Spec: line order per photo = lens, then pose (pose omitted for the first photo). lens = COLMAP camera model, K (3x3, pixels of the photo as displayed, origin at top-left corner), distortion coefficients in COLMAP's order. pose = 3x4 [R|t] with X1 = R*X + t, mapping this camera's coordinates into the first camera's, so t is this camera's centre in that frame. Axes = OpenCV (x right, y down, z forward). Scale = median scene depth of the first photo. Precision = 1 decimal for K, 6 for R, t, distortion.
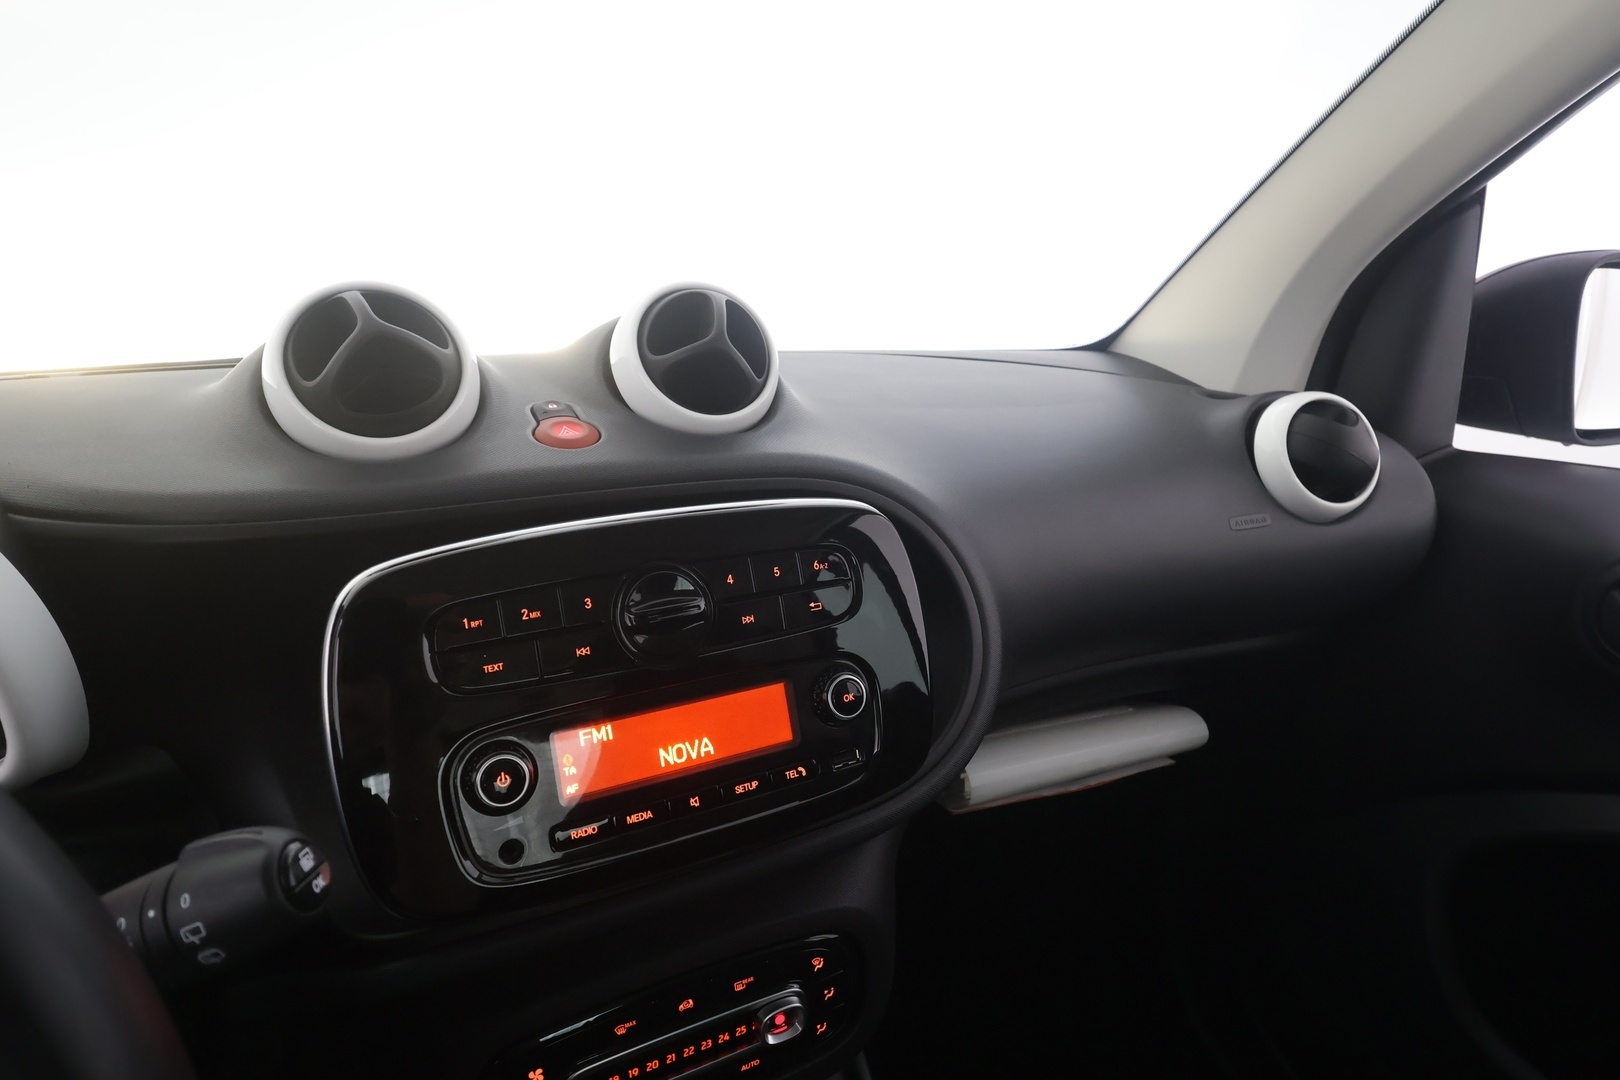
lens RADIAL K [[962.8, 0, 818.5], [0, 962.8, 539.1], [0, 0, 1]] dist [0.005523, 0.001701]
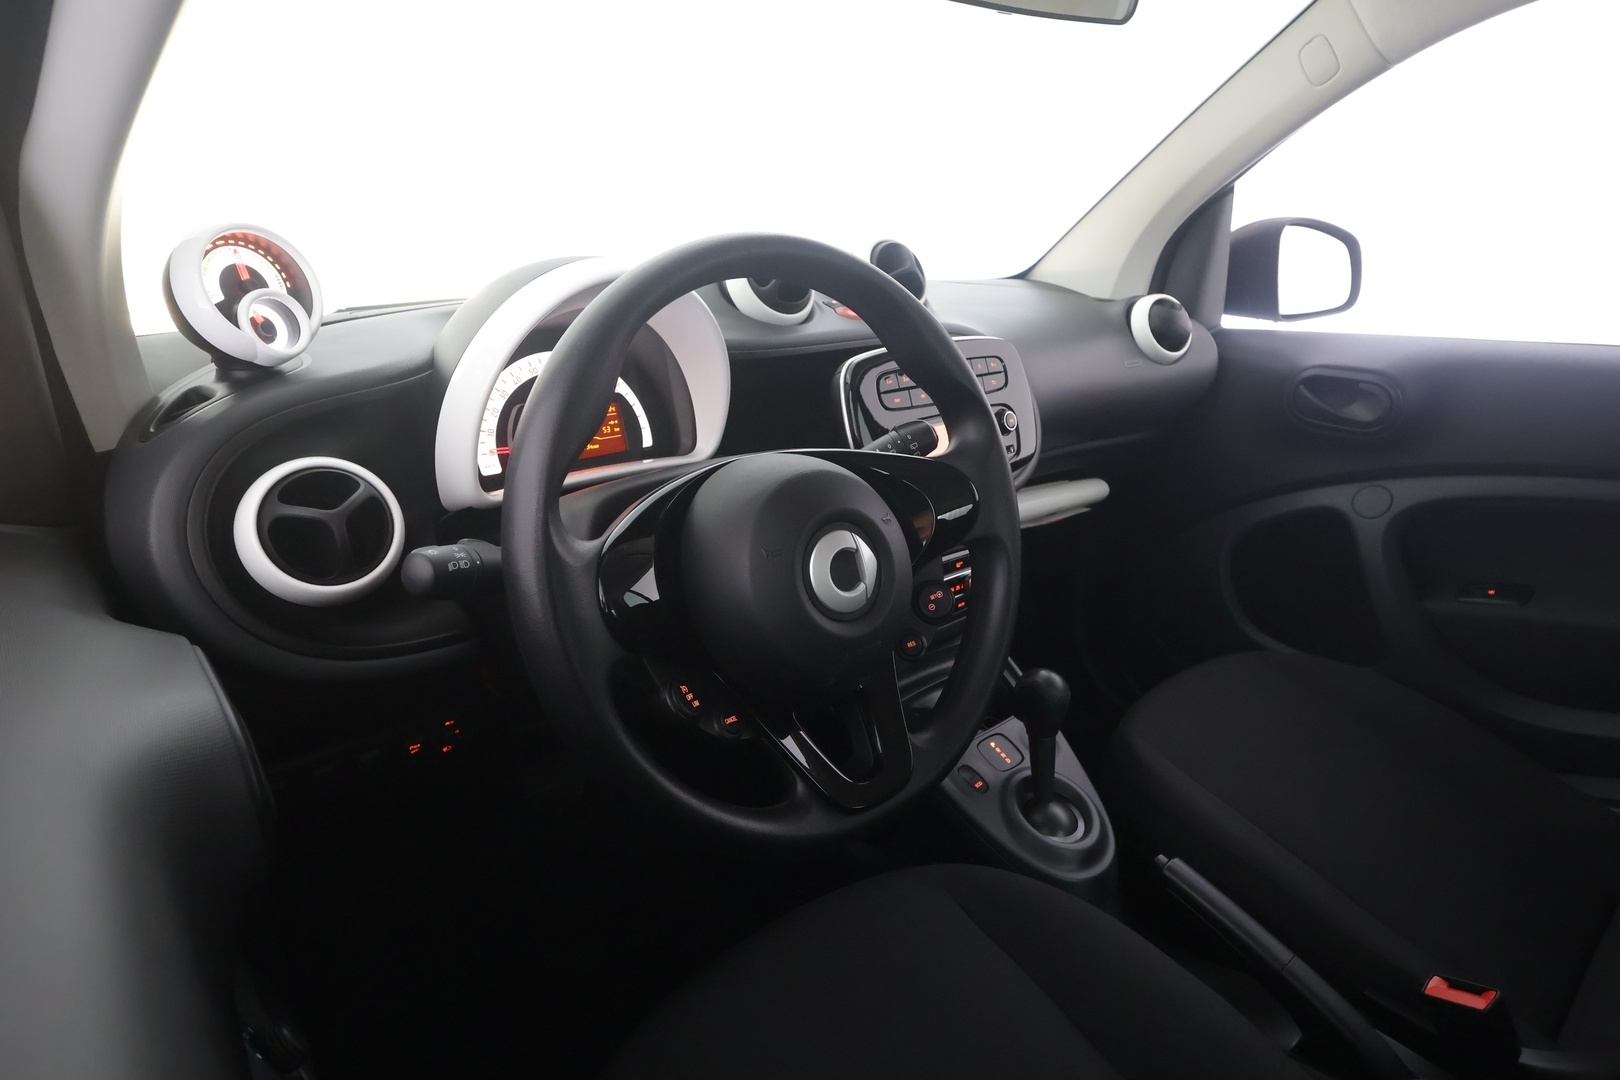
lens RADIAL K [[962.8, 0, 806.3], [0, 962.8, 542.5], [0, 0, 1]] dist [0.005523, 0.001701]
pose [[0.975188, -0.076261, 0.207829, -0.857824], [0.066636, 0.996372, 0.052936, 0.271147], [-0.211112, -0.037774, 0.976732, -1.041385]]
